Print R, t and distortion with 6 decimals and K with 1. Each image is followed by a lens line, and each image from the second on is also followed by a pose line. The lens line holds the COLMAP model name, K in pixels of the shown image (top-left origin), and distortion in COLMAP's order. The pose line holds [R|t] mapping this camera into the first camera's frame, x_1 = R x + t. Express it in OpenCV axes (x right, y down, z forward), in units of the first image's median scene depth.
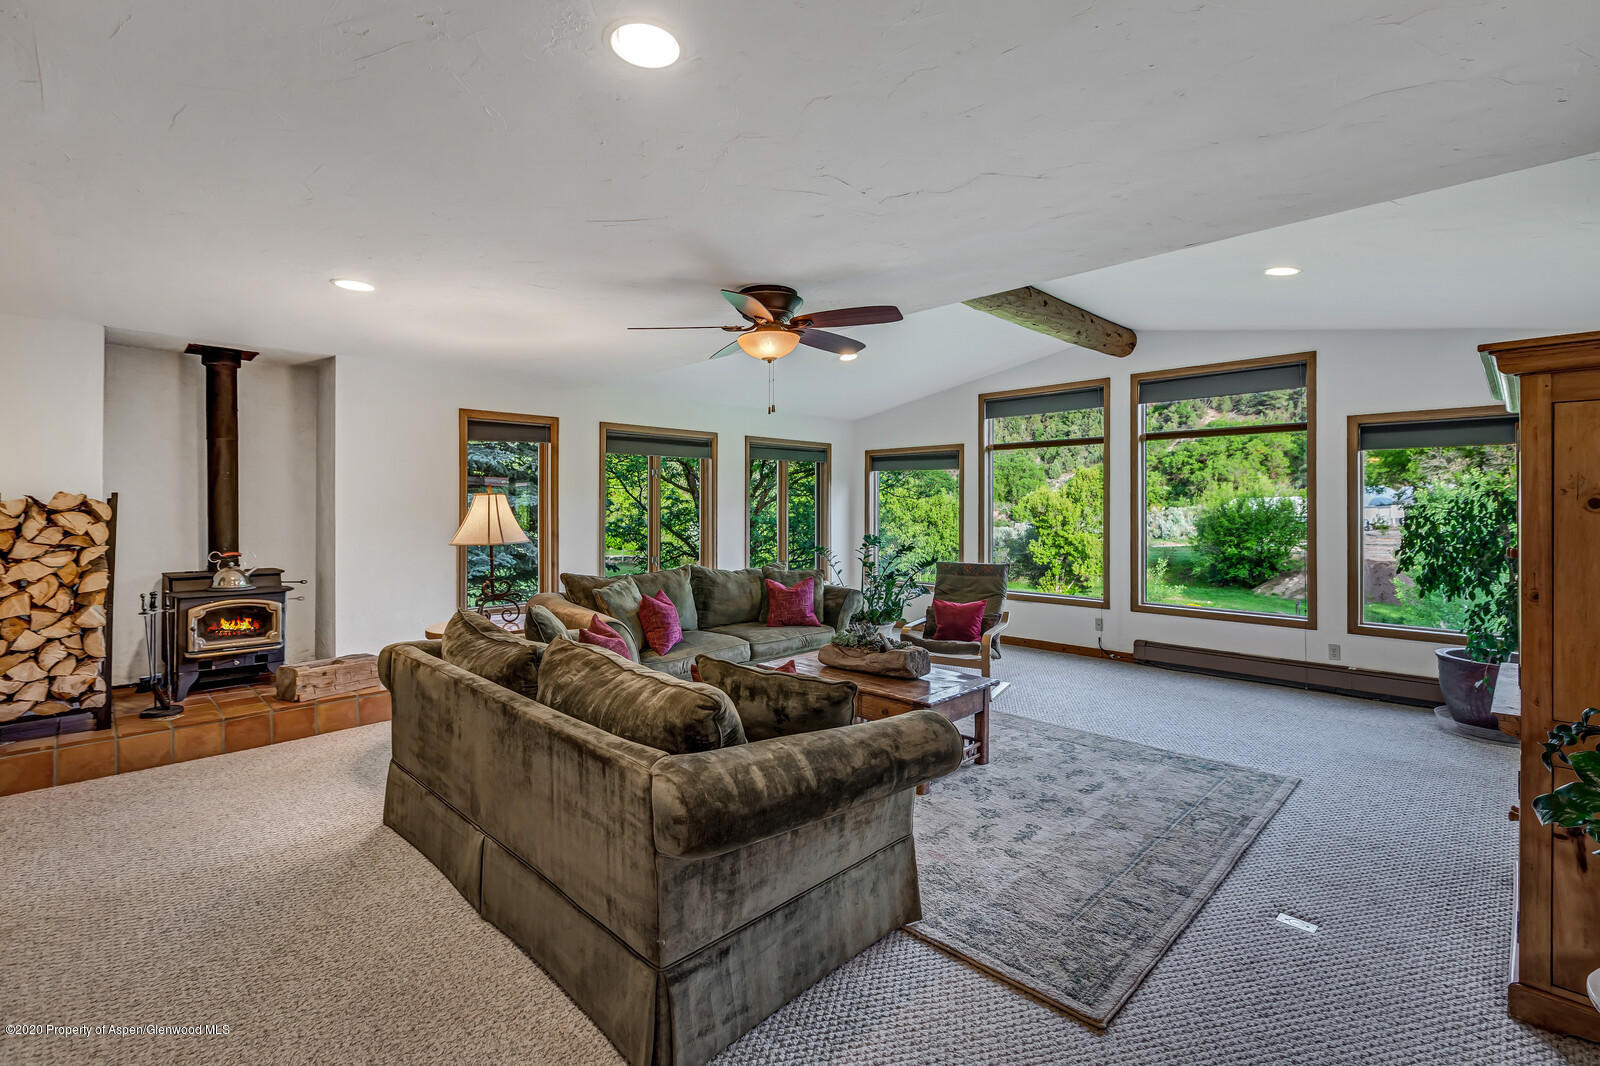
lens RADIAL K [[720.5, 0, 795.9], [0, 720.5, 511.7], [0, 0, 1]] dist [-0.001513, -0.000623]
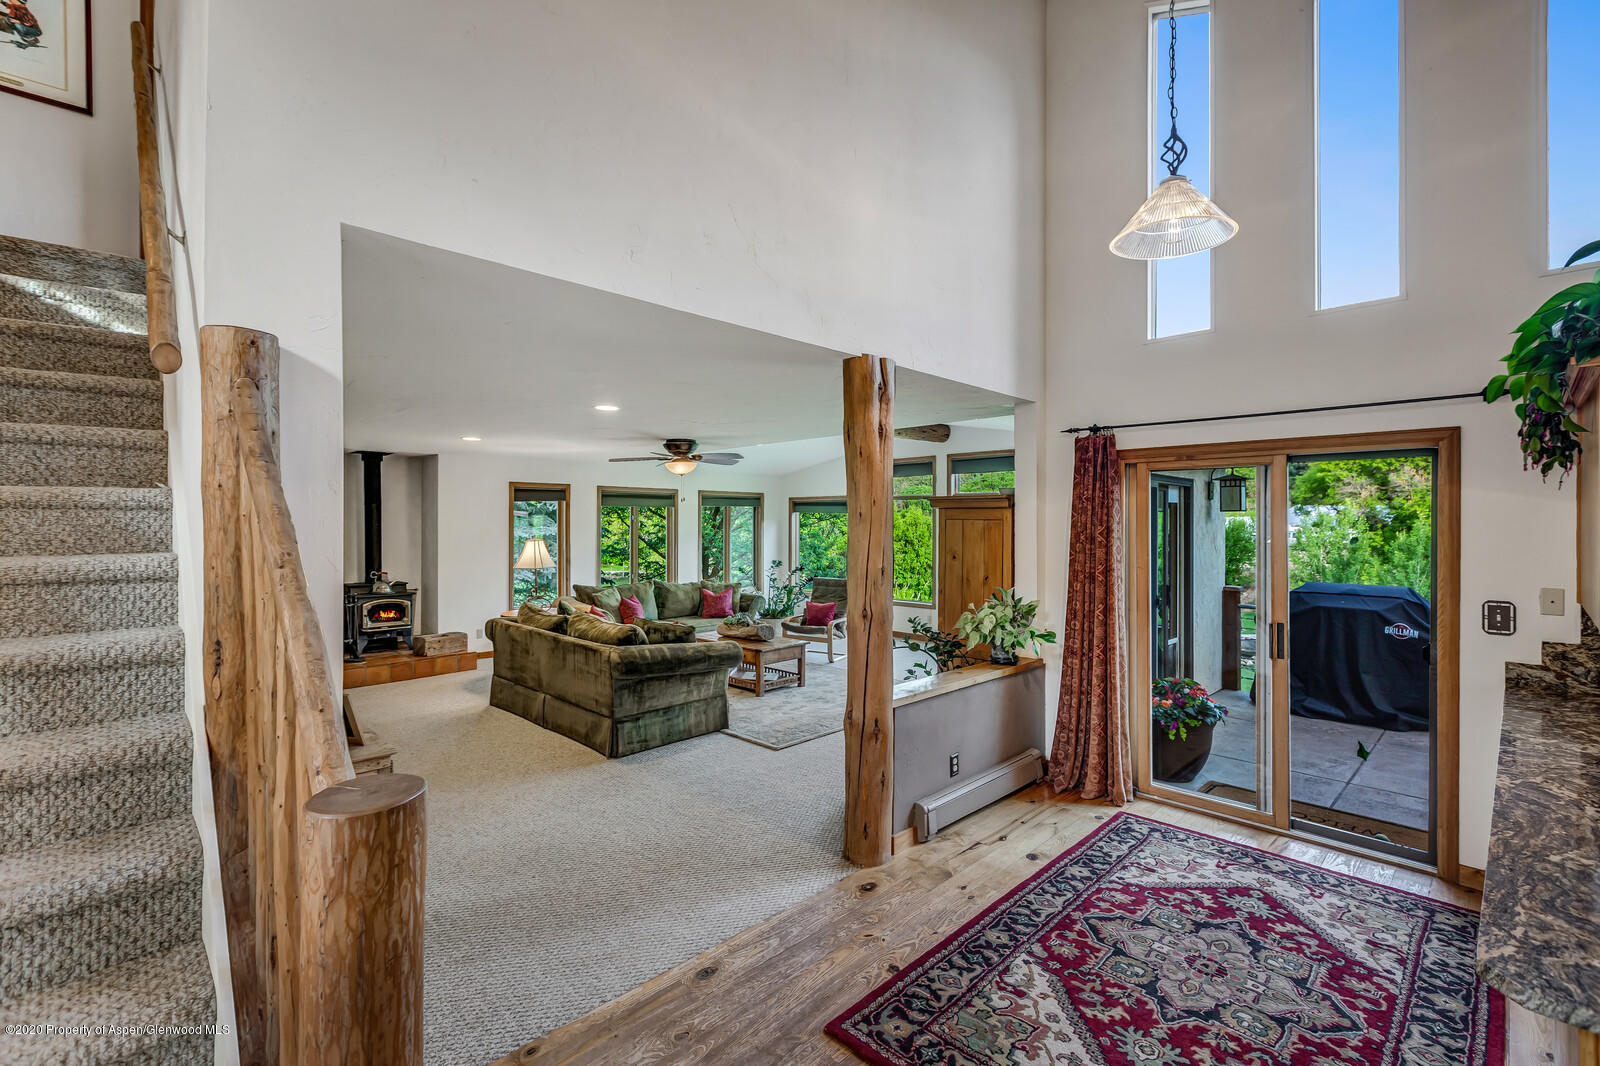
lens RADIAL K [[720.5, 0, 794.6], [0, 720.5, 529.9], [0, 0, 1]] dist [-0.001513, -0.000623]
pose [[0.999987, 0.001439, -0.004794, 0.218808], [-0.001420, 0.999991, 0.004038, -0.054636], [0.004800, -0.004031, 0.999980, -0.748710]]
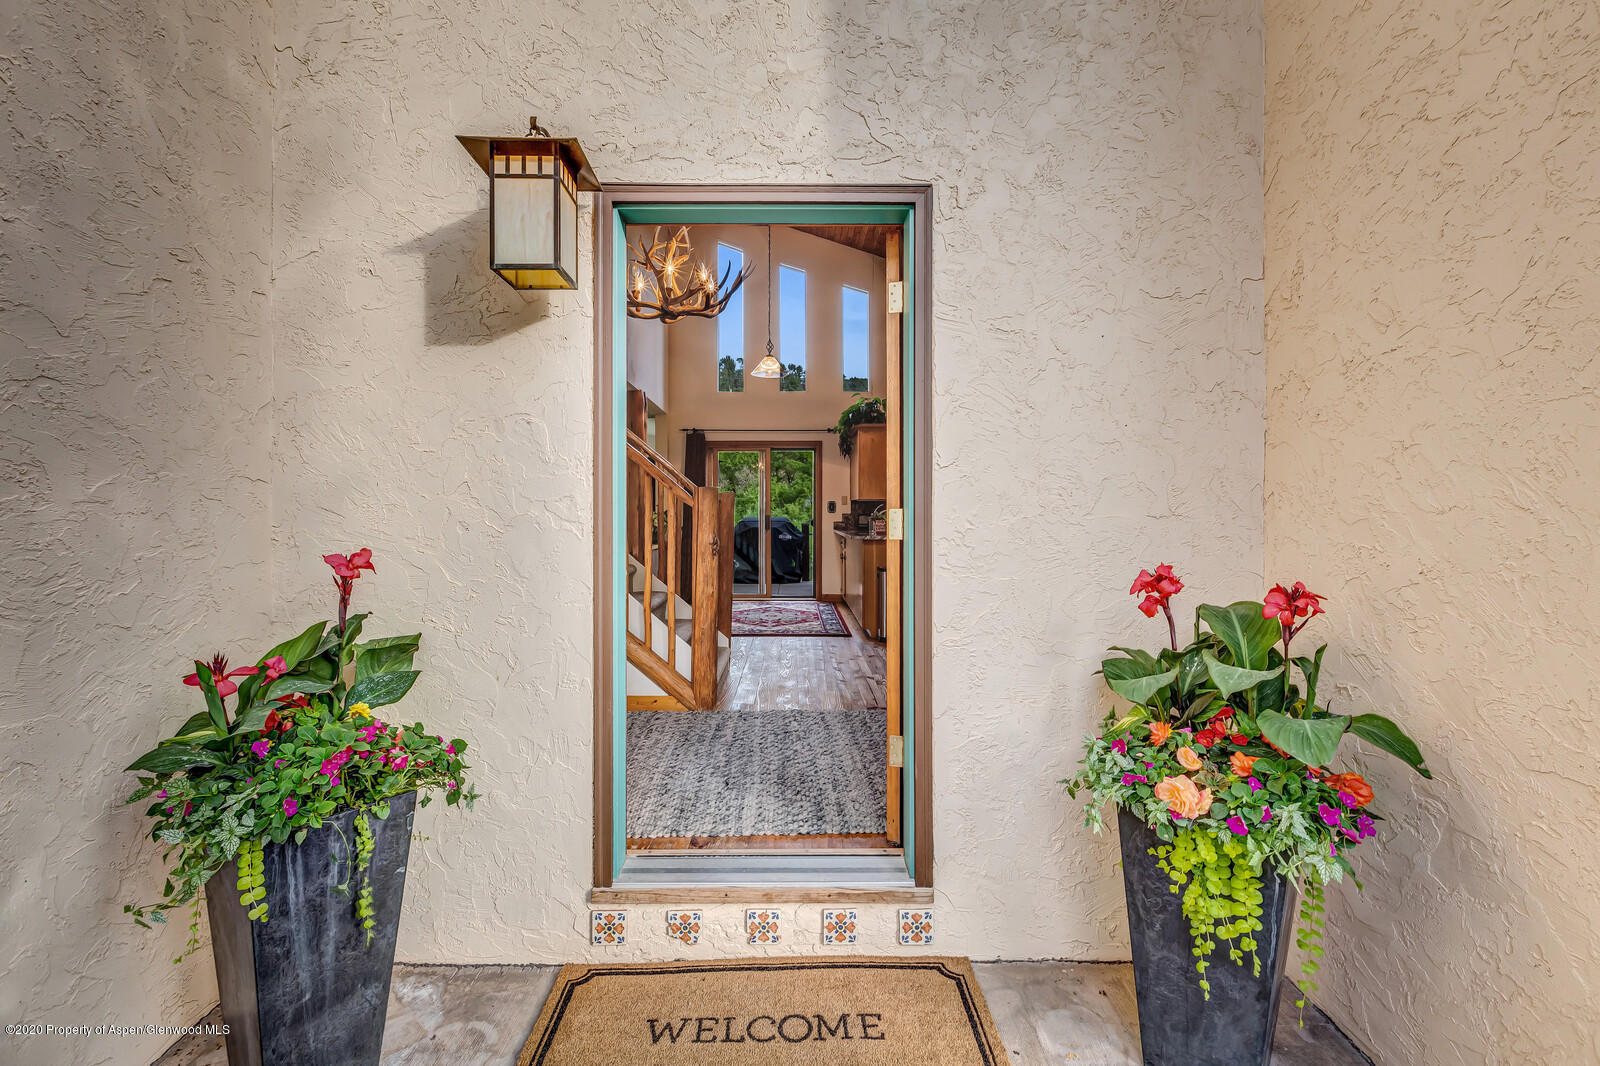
lens RADIAL K [[720.5, 0, 798.1], [0, 720.5, 528.5], [0, 0, 1]] dist [-0.001513, -0.000623]
pose [[0.698975, -0.012137, 0.715043, -0.707834], [0.006058, 0.999921, 0.011050, 0.080871], [-0.715120, -0.003392, 0.698993, -1.469773]]
